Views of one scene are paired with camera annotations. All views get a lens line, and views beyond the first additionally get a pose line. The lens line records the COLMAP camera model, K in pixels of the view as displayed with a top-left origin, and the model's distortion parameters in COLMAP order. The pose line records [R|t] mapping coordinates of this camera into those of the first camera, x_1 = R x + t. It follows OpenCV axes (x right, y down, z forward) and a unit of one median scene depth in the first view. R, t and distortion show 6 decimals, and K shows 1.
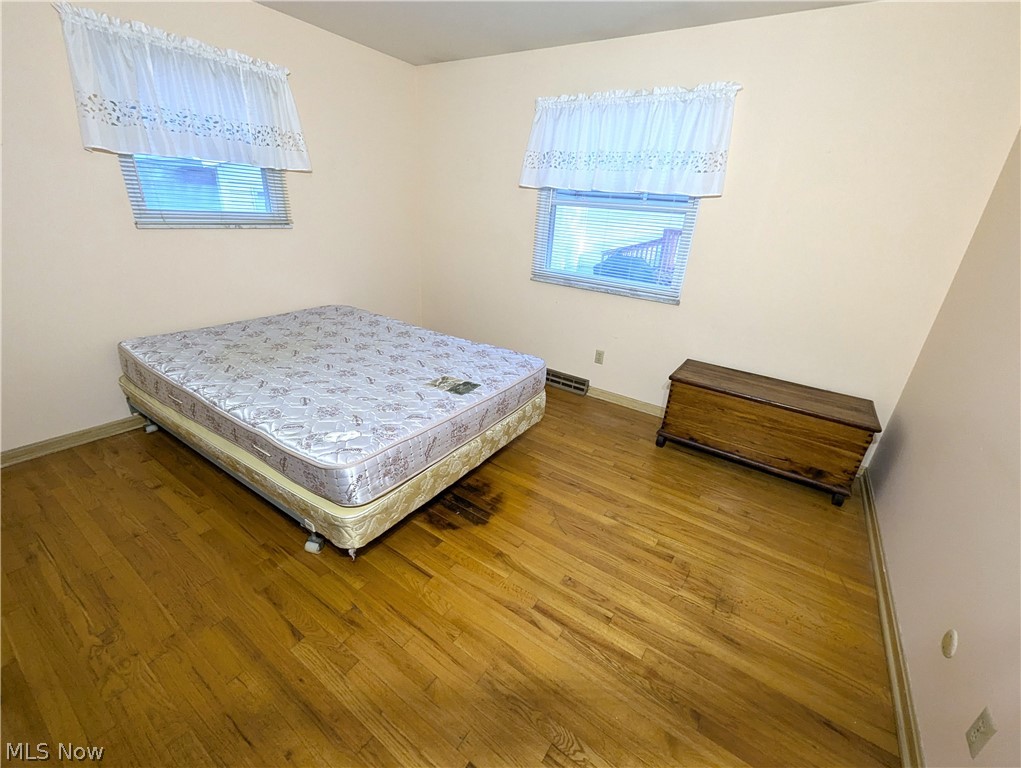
lens RADIAL K [[423.8, 0, 510.2], [0, 423.8, 394.0], [0, 0, 1]] dist [-0.000264, -0.001526]
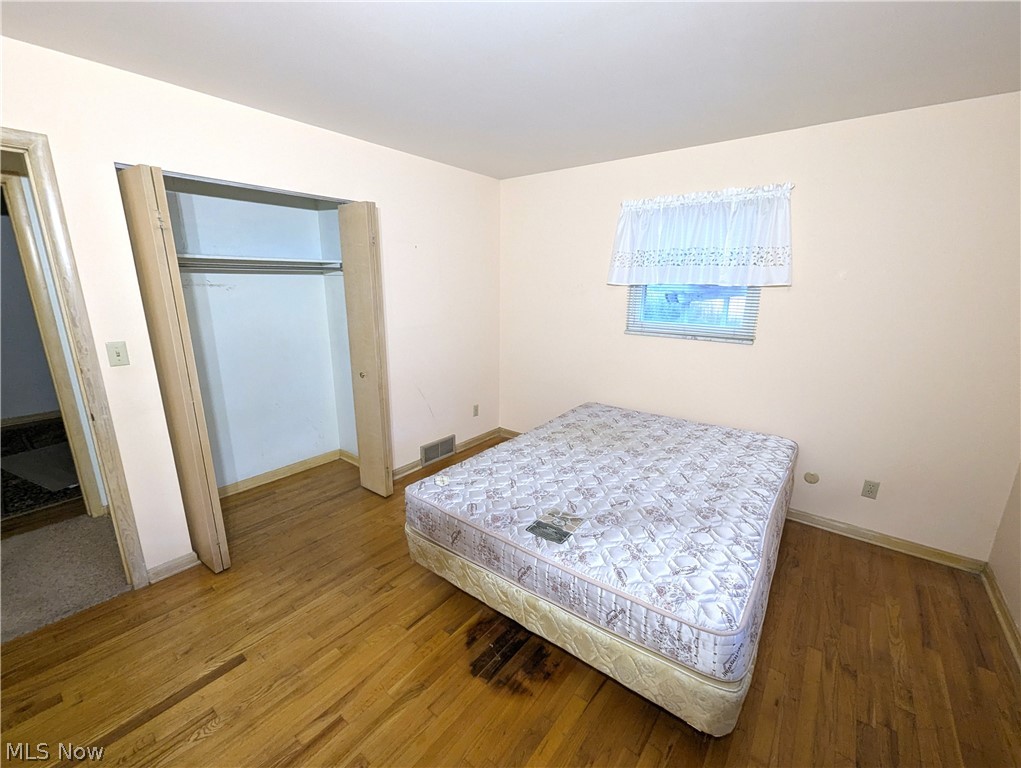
lens RADIAL K [[423.8, 0, 514.4], [0, 423.8, 402.4], [0, 0, 1]] dist [-0.000264, -0.001526]
pose [[-0.064929, 0.212708, -0.974956, 0.598366], [-0.421801, 0.879595, 0.219993, -0.362487], [0.904361, 0.425521, 0.032610, 0.759941]]
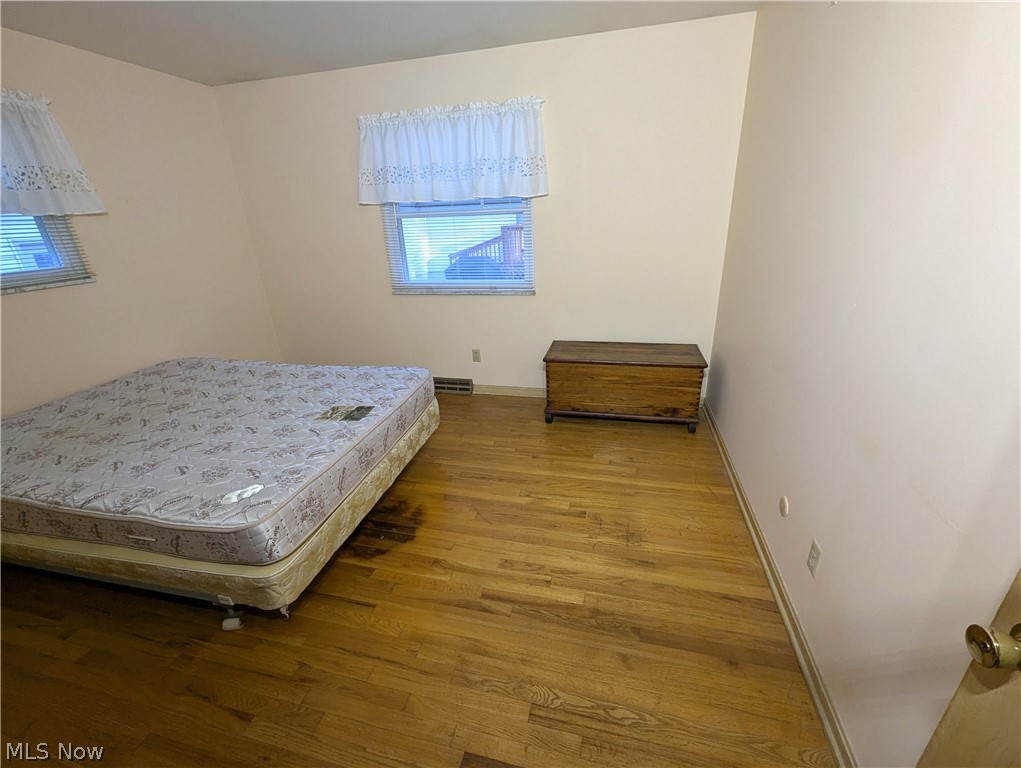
lens RADIAL K [[423.8, 0, 510.1], [0, 423.8, 394.9], [0, 0, 1]] dist [-0.000264, -0.001526]
pose [[0.932150, -0.230724, 0.279038, -0.042690], [0.233244, 0.972106, 0.024619, 0.002307], [-0.276935, 0.042135, 0.959964, -0.043585]]
